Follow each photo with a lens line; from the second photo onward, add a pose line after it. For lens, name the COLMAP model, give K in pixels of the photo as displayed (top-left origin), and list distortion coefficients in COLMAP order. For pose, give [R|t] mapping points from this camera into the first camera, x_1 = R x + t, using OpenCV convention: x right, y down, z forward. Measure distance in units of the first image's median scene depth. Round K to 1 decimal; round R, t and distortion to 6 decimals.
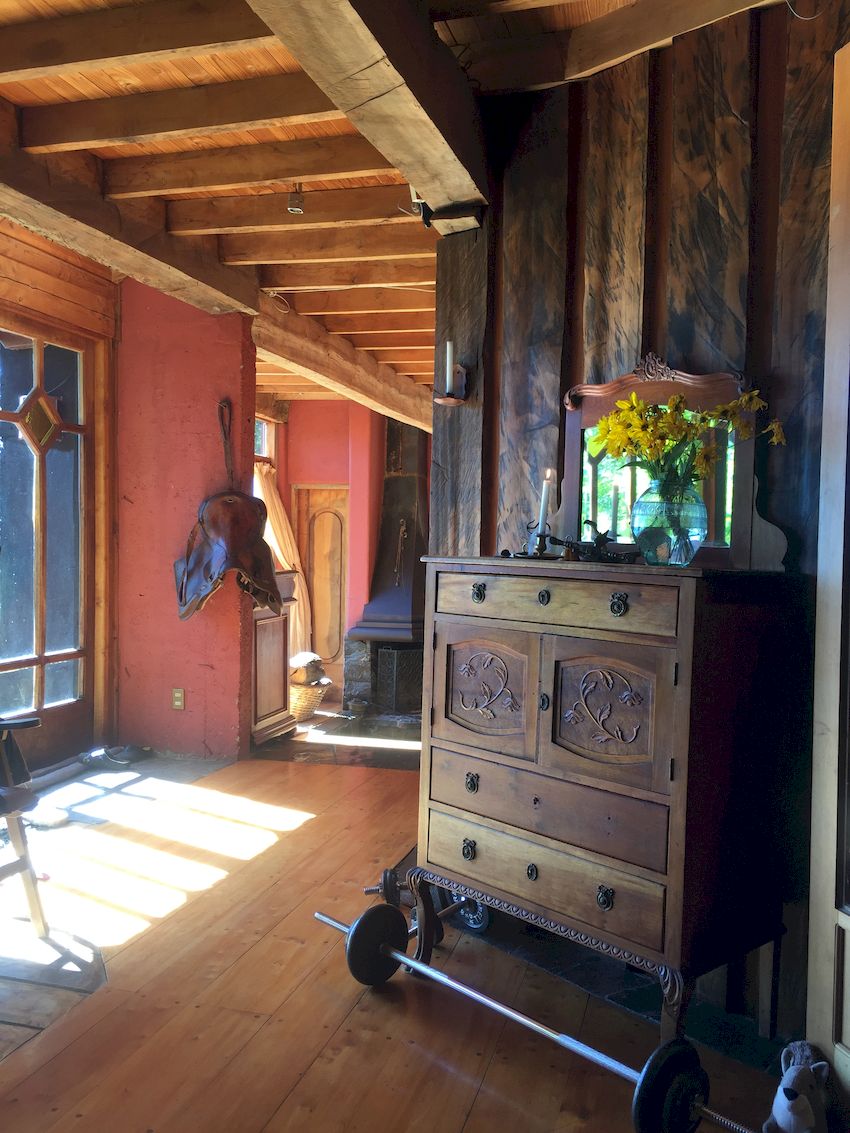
lens RADIAL K [[963.5, 0, 425.0], [0, 963.5, 566.5], [0, 0, 1]] dist [0.084220, -0.114879]
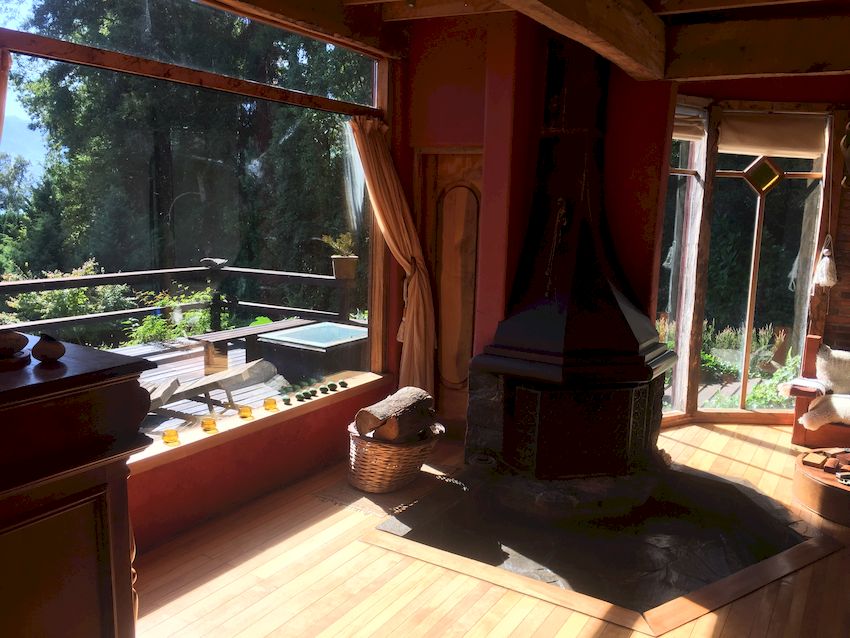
lens RADIAL K [[725.6, 0, 429.3], [0, 725.6, 316.1], [0, 0, 1]] dist [0.079077, -0.115669]
pose [[0.963311, 0.053512, -0.263000, 0.026130], [-0.018979, 0.991051, 0.132128, -0.031670], [0.267717, -0.122289, 0.955706, 0.460458]]
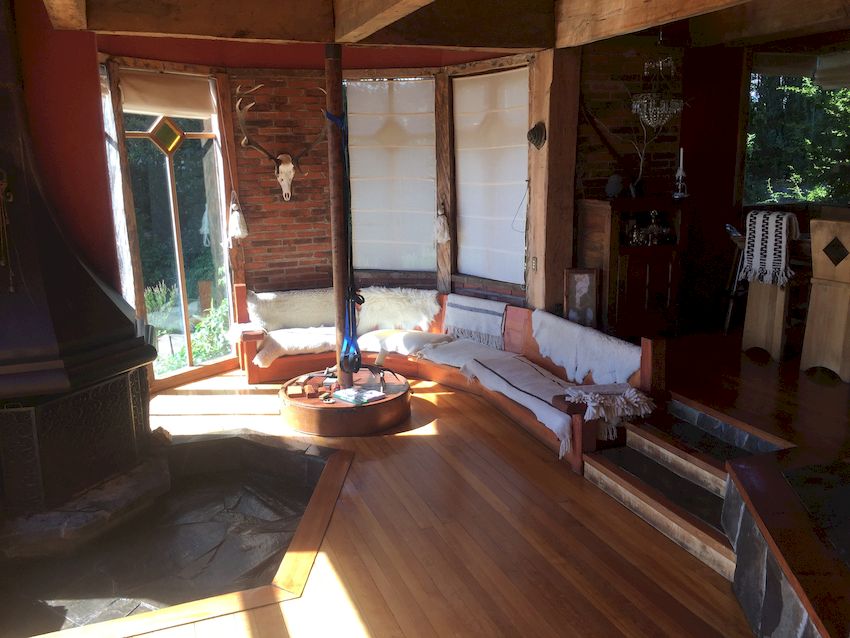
lens RADIAL K [[722.8, 0, 427.8], [0, 722.8, 316.0], [0, 0, 1]] dist [0.084220, -0.114879]
pose [[0.803759, -0.157004, 0.573865, -0.078981], [0.045788, 0.978015, 0.203445, -0.039874], [-0.593190, -0.137245, 0.793278, 0.499822]]
